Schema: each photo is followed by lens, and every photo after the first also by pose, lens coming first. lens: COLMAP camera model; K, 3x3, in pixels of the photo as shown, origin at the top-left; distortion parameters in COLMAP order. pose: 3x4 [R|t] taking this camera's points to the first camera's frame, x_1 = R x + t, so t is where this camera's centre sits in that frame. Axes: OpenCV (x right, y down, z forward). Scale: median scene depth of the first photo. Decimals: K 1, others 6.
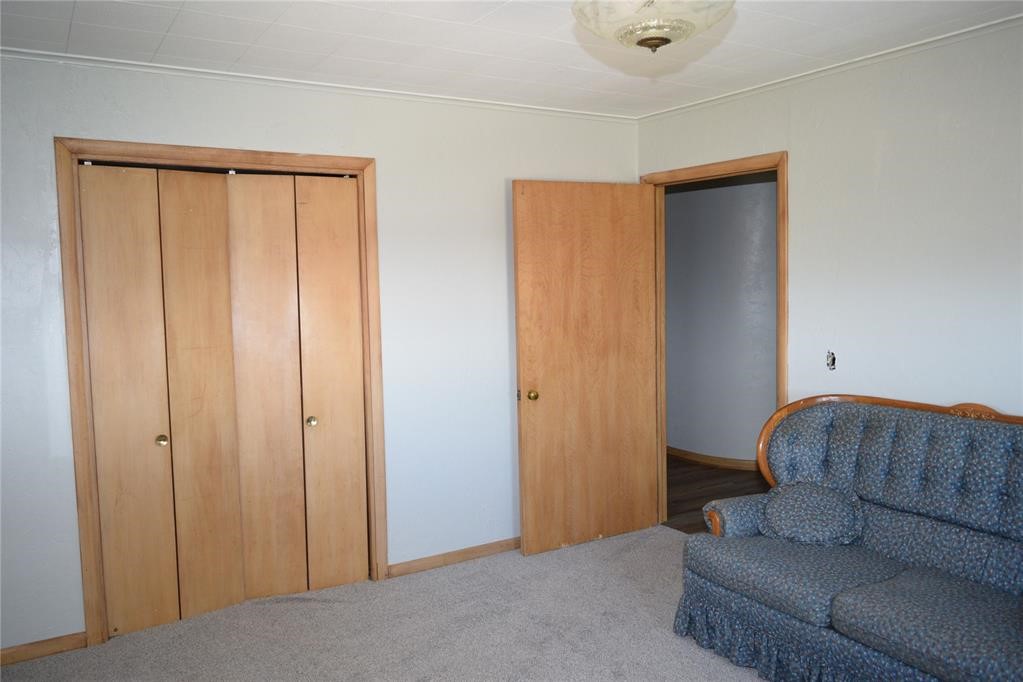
lens RADIAL K [[798.4, 0, 508.9], [0, 798.4, 338.8], [0, 0, 1]] dist [-0.010718, 0.002012]
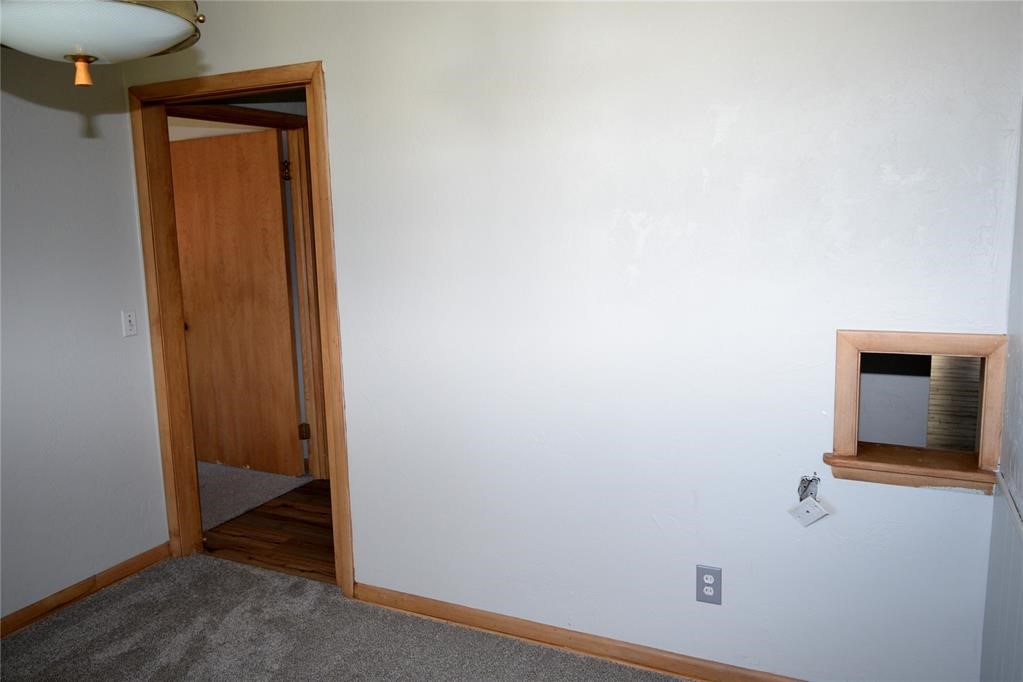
lens RADIAL K [[798.4, 0, 508.9], [0, 798.4, 338.8], [0, 0, 1]] dist [-0.010718, 0.002012]
pose [[0.898724, -0.068149, 0.433187, -0.023622], [0.040387, 0.996515, 0.072980, 0.009824], [-0.436651, -0.048094, 0.898344, -0.117842]]
